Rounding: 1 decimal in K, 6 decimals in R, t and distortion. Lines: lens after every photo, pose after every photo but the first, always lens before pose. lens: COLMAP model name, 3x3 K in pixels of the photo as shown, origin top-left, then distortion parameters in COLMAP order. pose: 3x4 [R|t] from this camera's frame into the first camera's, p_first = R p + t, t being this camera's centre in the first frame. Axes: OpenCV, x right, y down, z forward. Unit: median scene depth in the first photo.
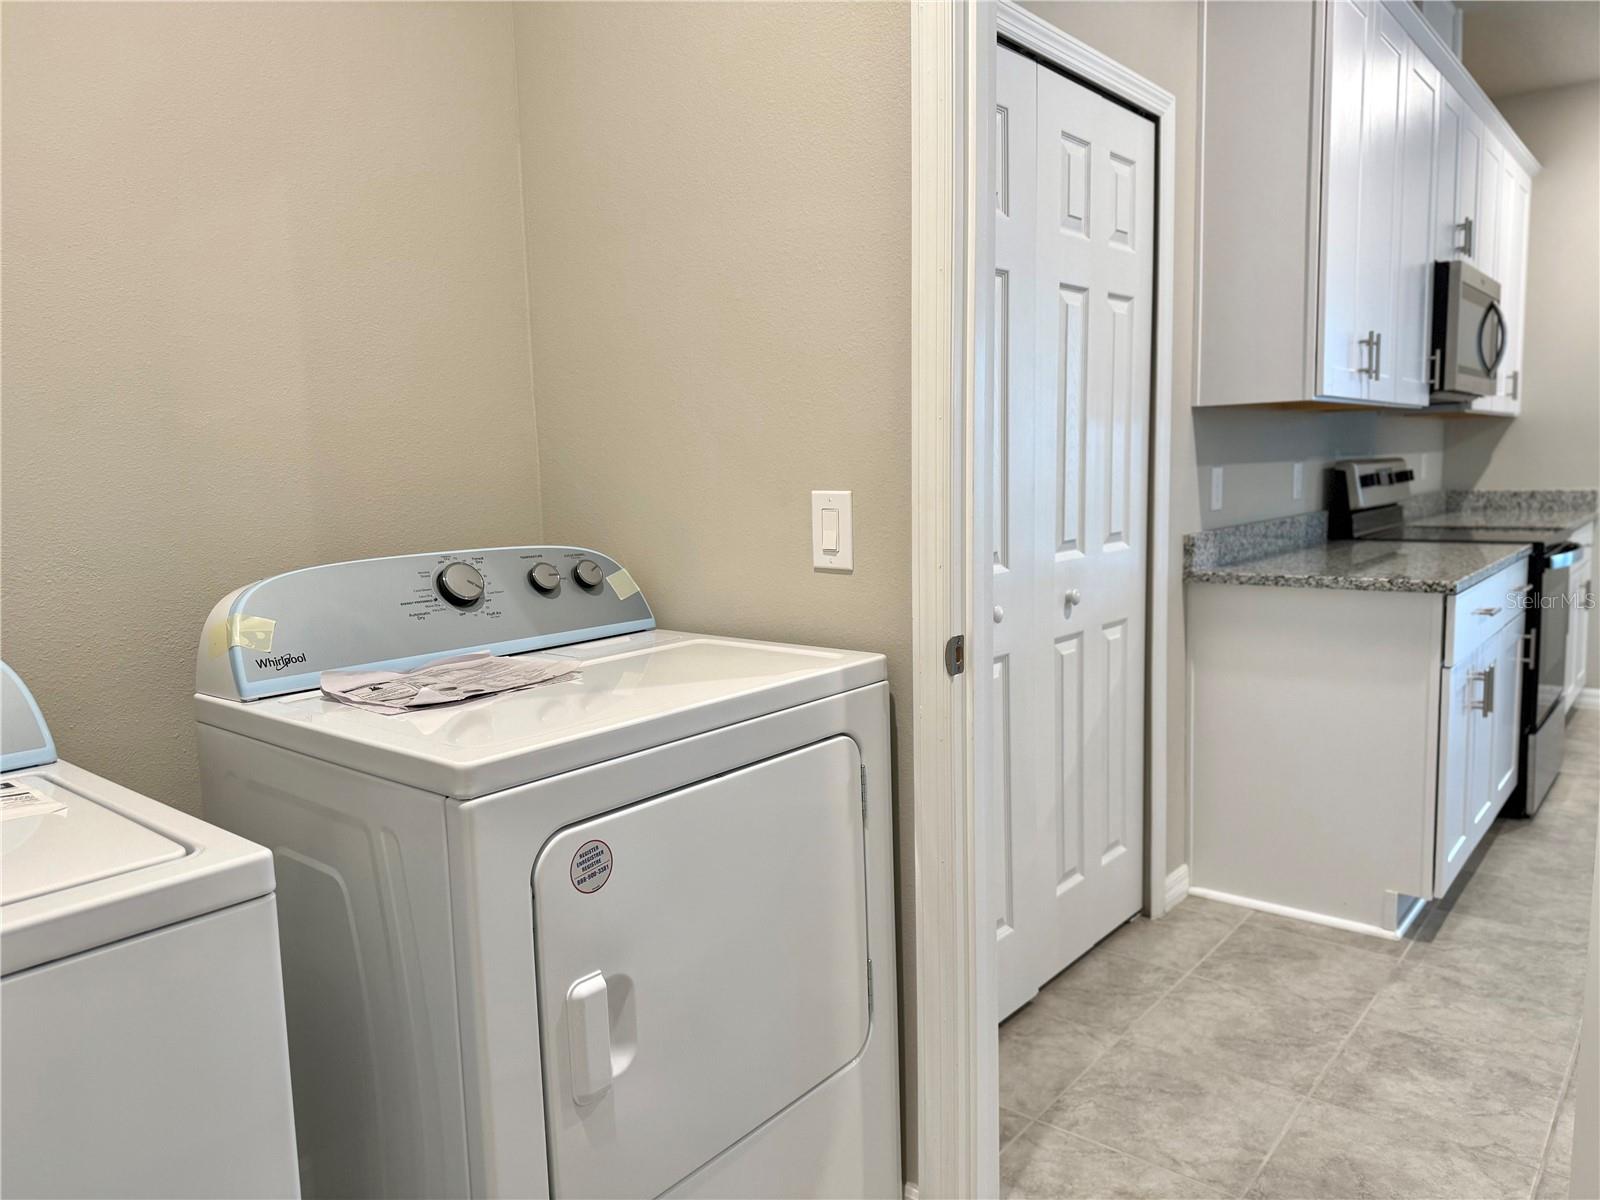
lens RADIAL K [[1127.2, 0, 805.6], [0, 1127.2, 595.2], [0, 0, 1]] dist [0.031940, -0.037887]
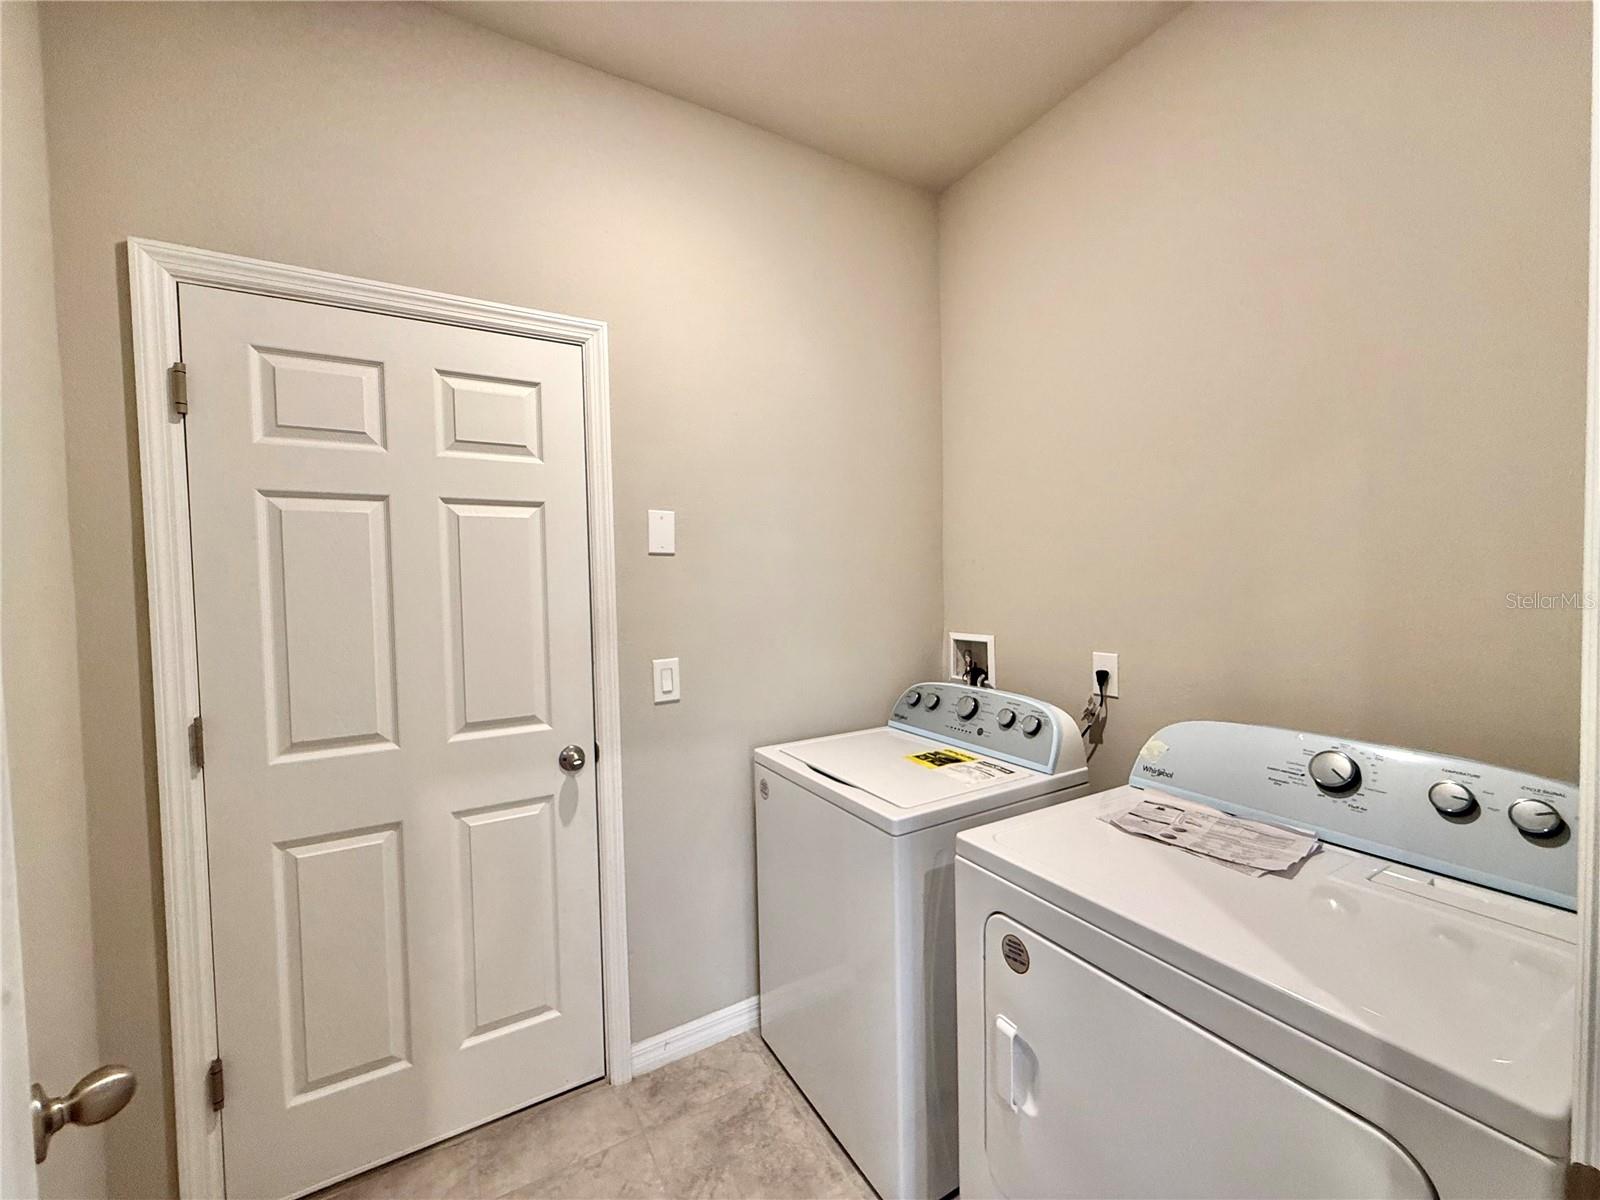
lens RADIAL K [[633.8, 0, 796.7], [0, 633.8, 600.1], [0, 0, 1]] dist [-0.001921, 0.000404]
pose [[-0.351897, 0.060516, -0.934080, 0.300207], [-0.083052, 0.991954, 0.095553, -0.125263], [0.932347, 0.111202, -0.344040, 0.441371]]
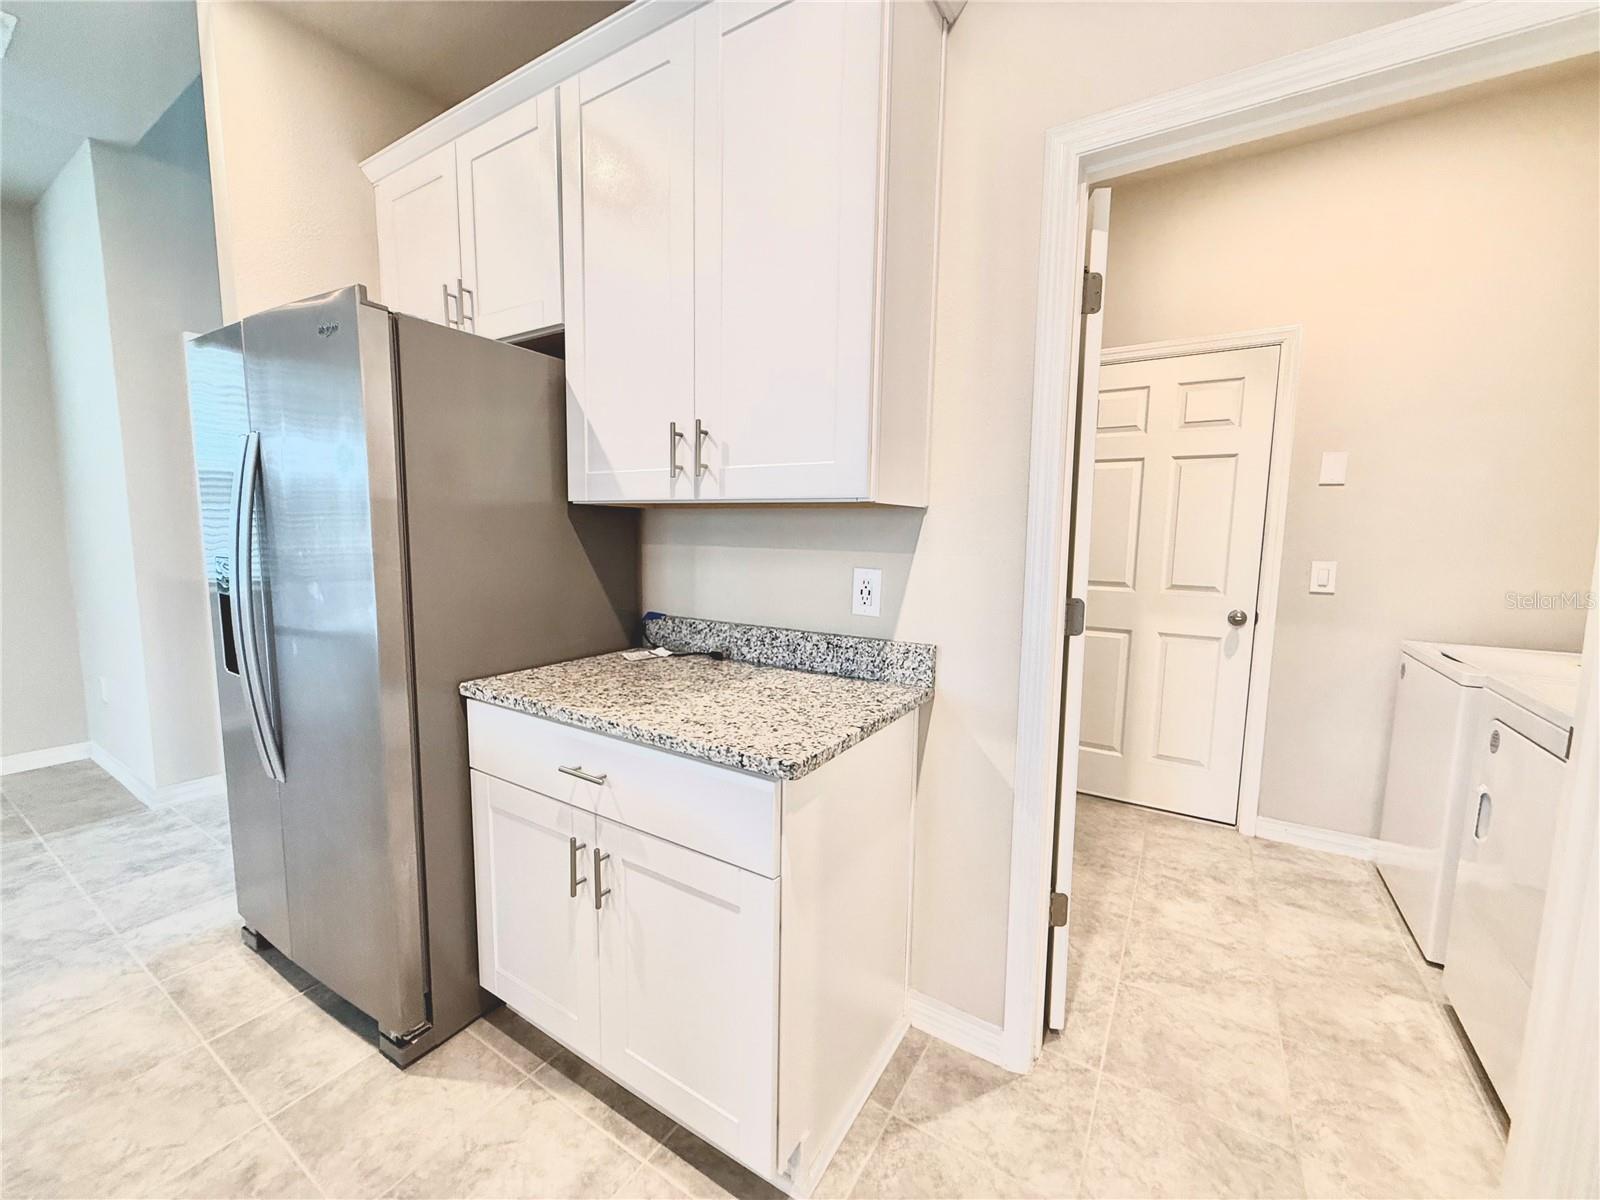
lens RADIAL K [[633.8, 0, 796.7], [0, 633.8, 600.1], [0, 0, 1]] dist [-0.001921, 0.000404]
pose [[-0.992545, 0.022955, -0.119697, 0.603550], [-0.005233, 0.973171, 0.230022, -0.142418], [0.121766, 0.228934, -0.965796, 0.902135]]
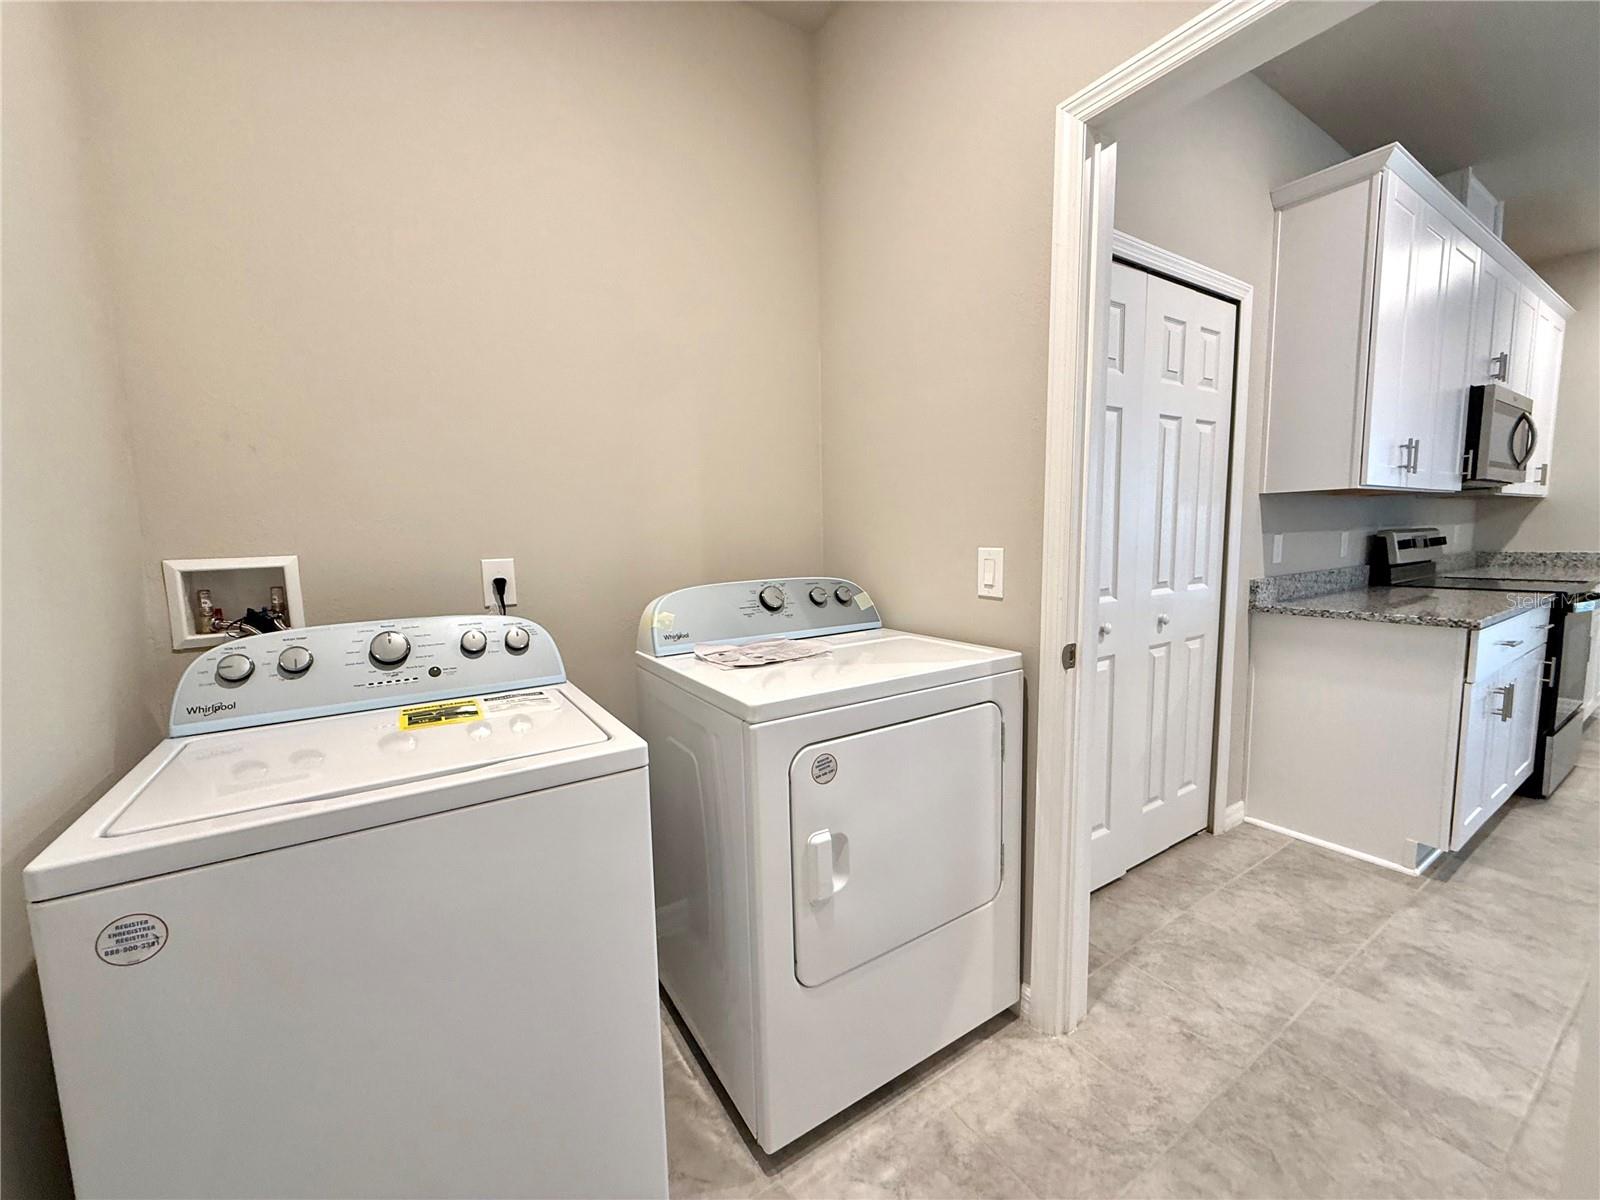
lens RADIAL K [[633.8, 0, 796.7], [0, 633.8, 600.1], [0, 0, 1]] dist [-0.001921, 0.000404]
pose [[0.952644, 0.036965, -0.301832, 0.022904], [-0.038247, 0.999267, 0.001662, -0.006434], [0.301672, 0.009961, 0.953360, 0.032626]]
